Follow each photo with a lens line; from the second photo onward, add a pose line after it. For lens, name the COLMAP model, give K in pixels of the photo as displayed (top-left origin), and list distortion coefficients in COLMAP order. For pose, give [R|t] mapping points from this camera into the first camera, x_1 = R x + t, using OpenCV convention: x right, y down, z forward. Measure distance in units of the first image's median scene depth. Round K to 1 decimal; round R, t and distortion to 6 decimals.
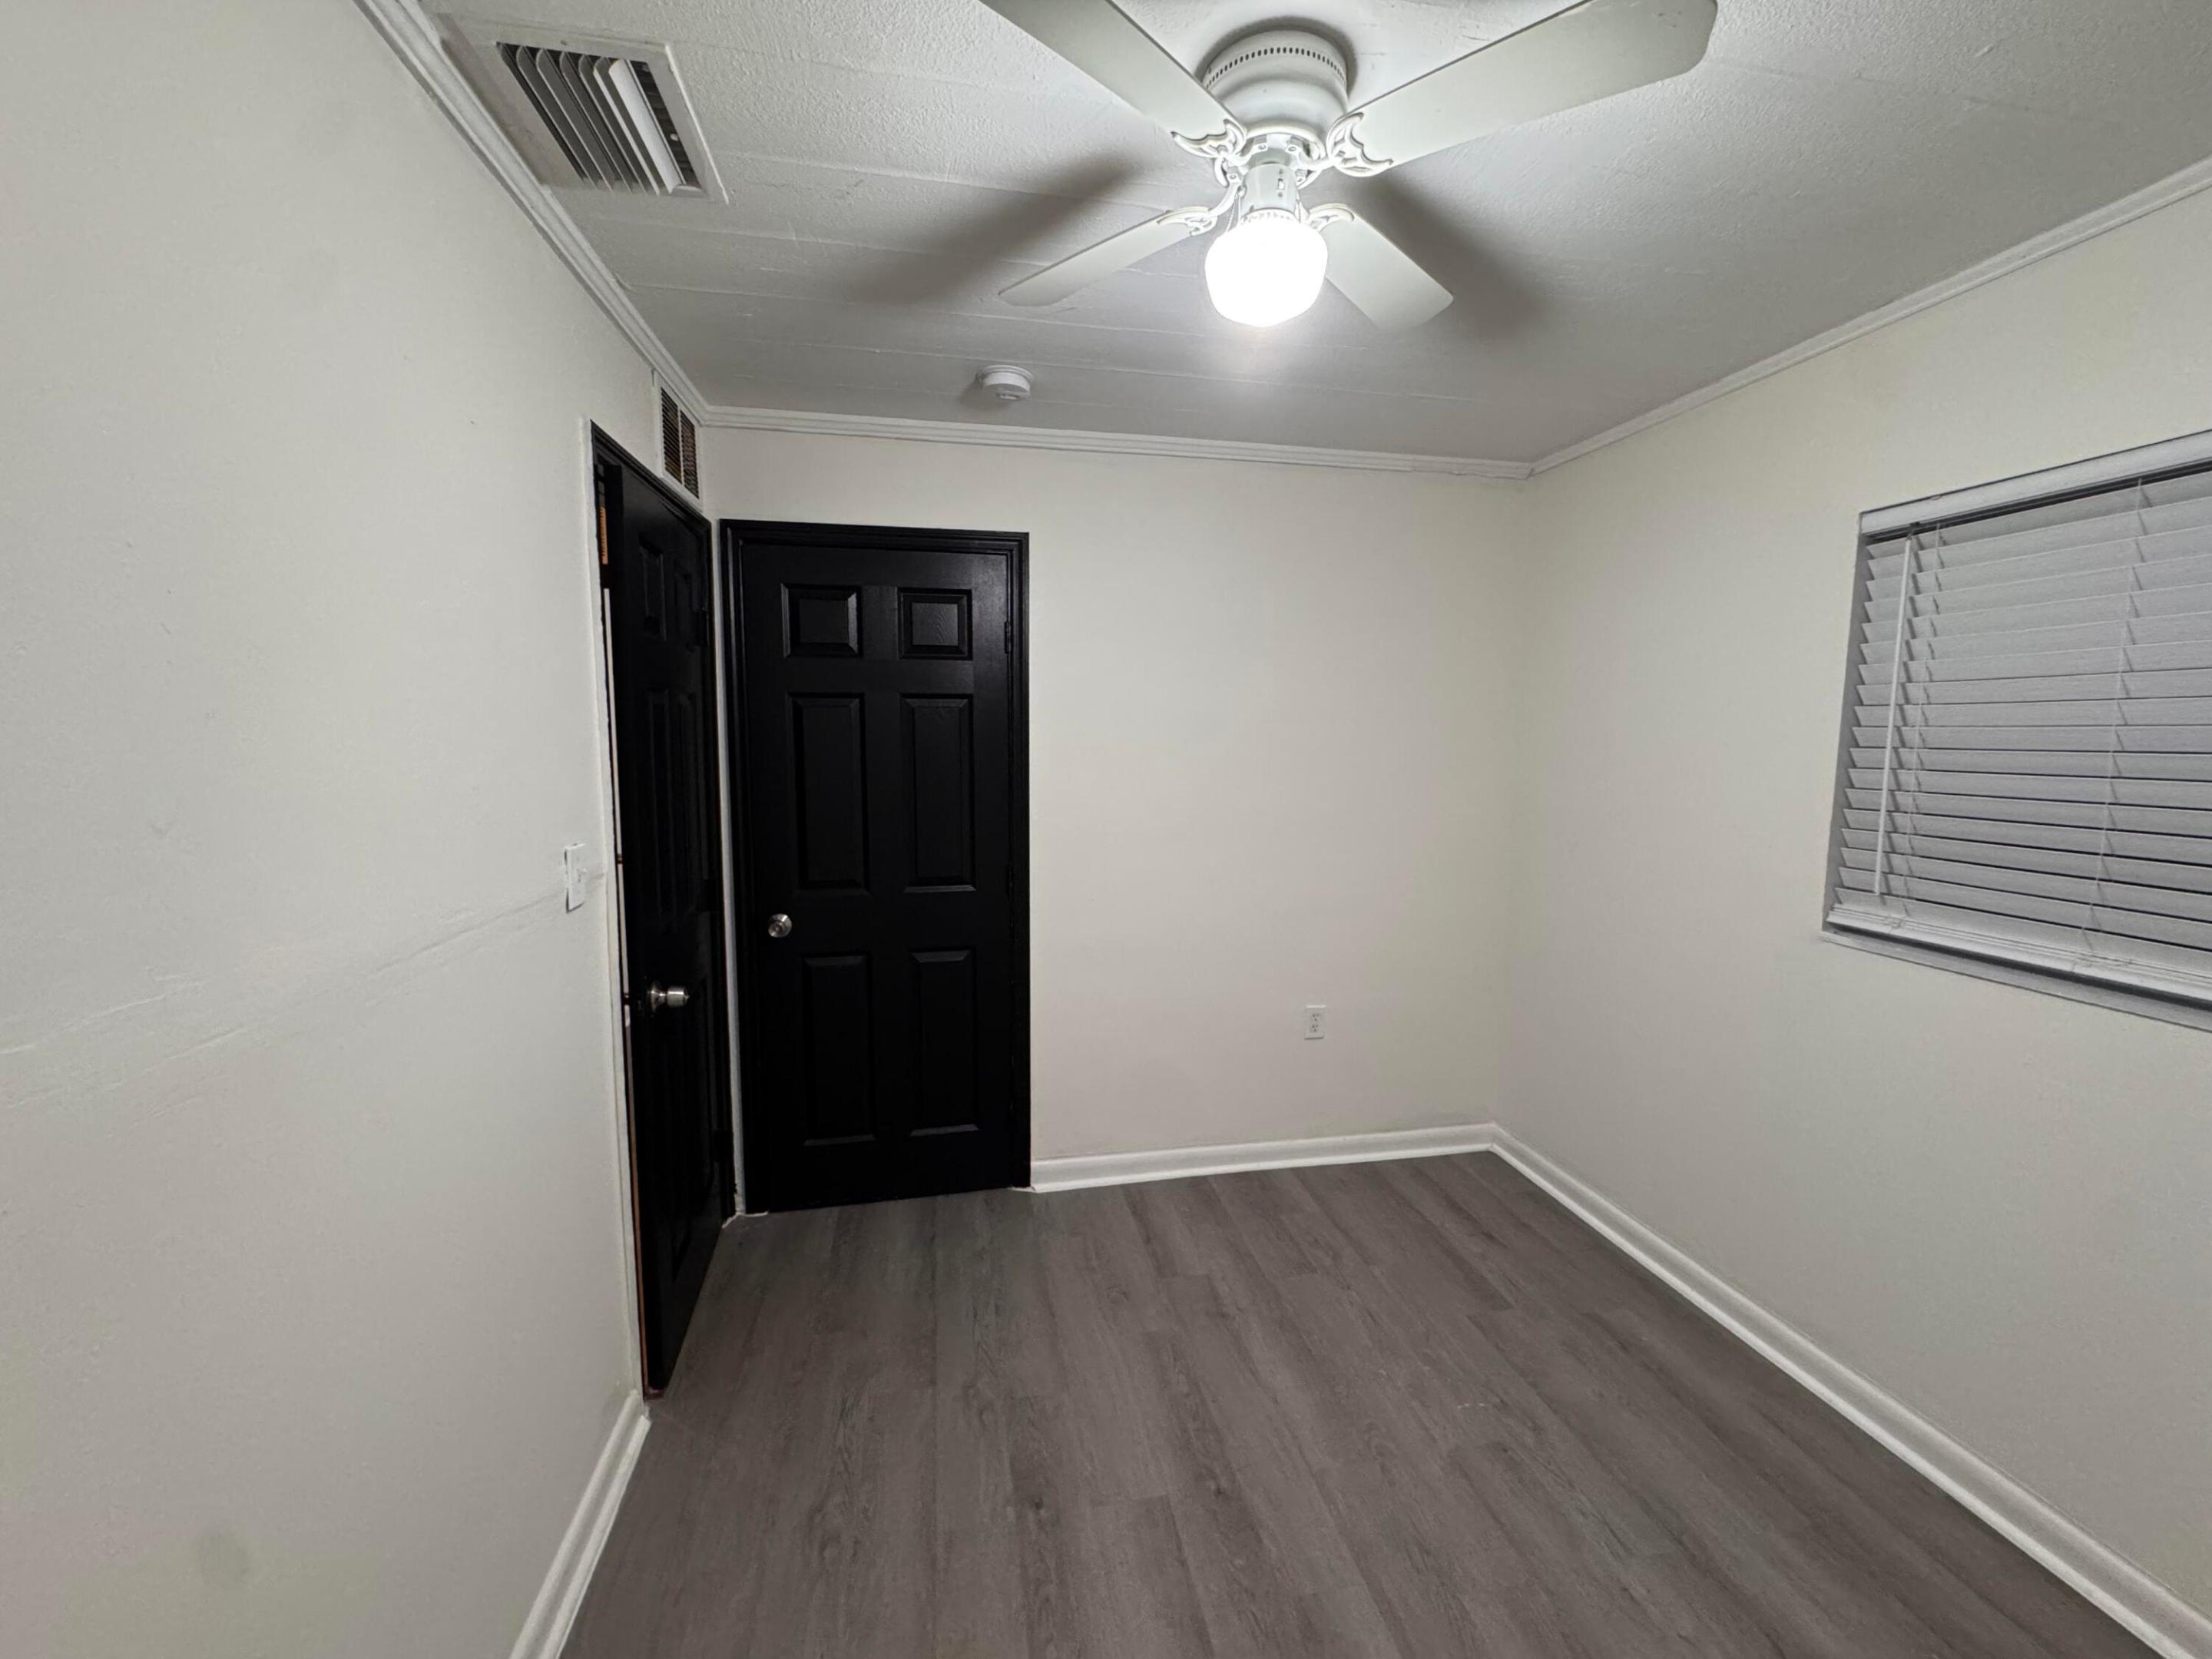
lens RADIAL K [[877.8, 0, 1104.5], [0, 877.8, 823.8], [0, 0, 1]] dist [-0.001514, 0.000385]
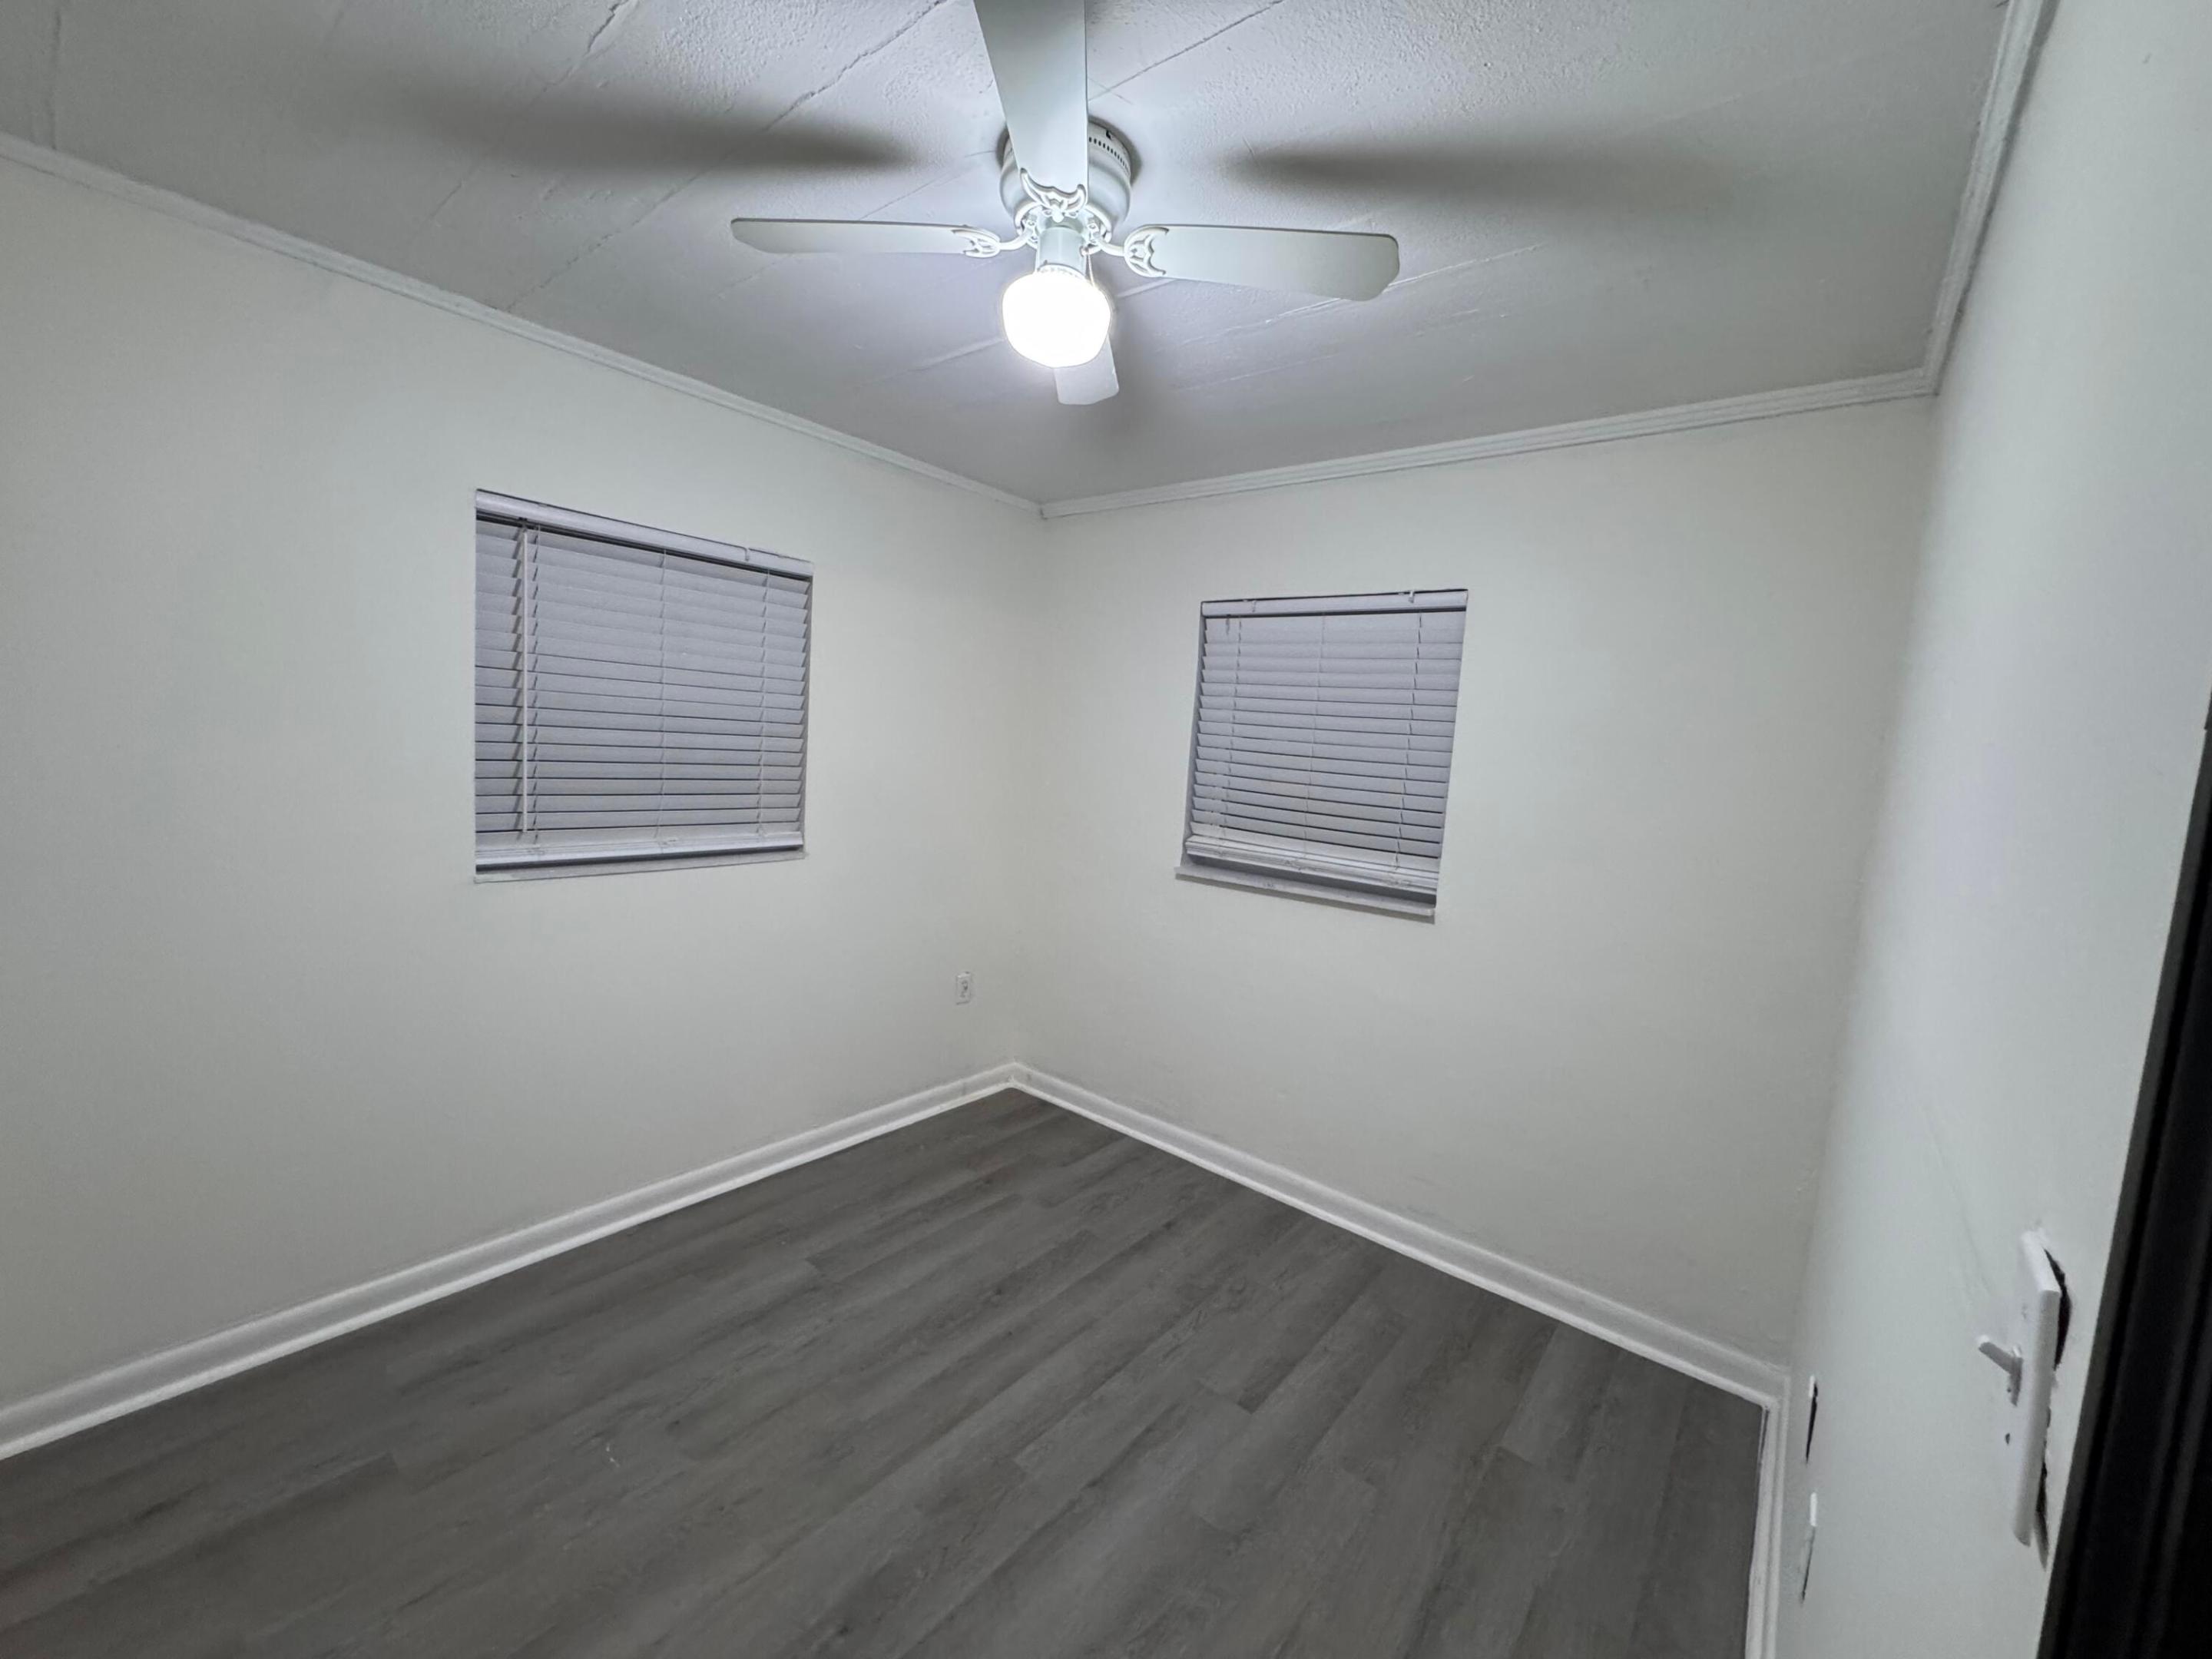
lens RADIAL K [[877.8, 0, 1104.5], [0, 877.8, 823.8], [0, 0, 1]] dist [-0.001514, 0.000385]
pose [[-0.637200, -0.124931, 0.760505, -0.571370], [0.009205, 0.985470, 0.169599, -0.136052], [-0.770643, 0.115069, -0.626792, 1.255624]]
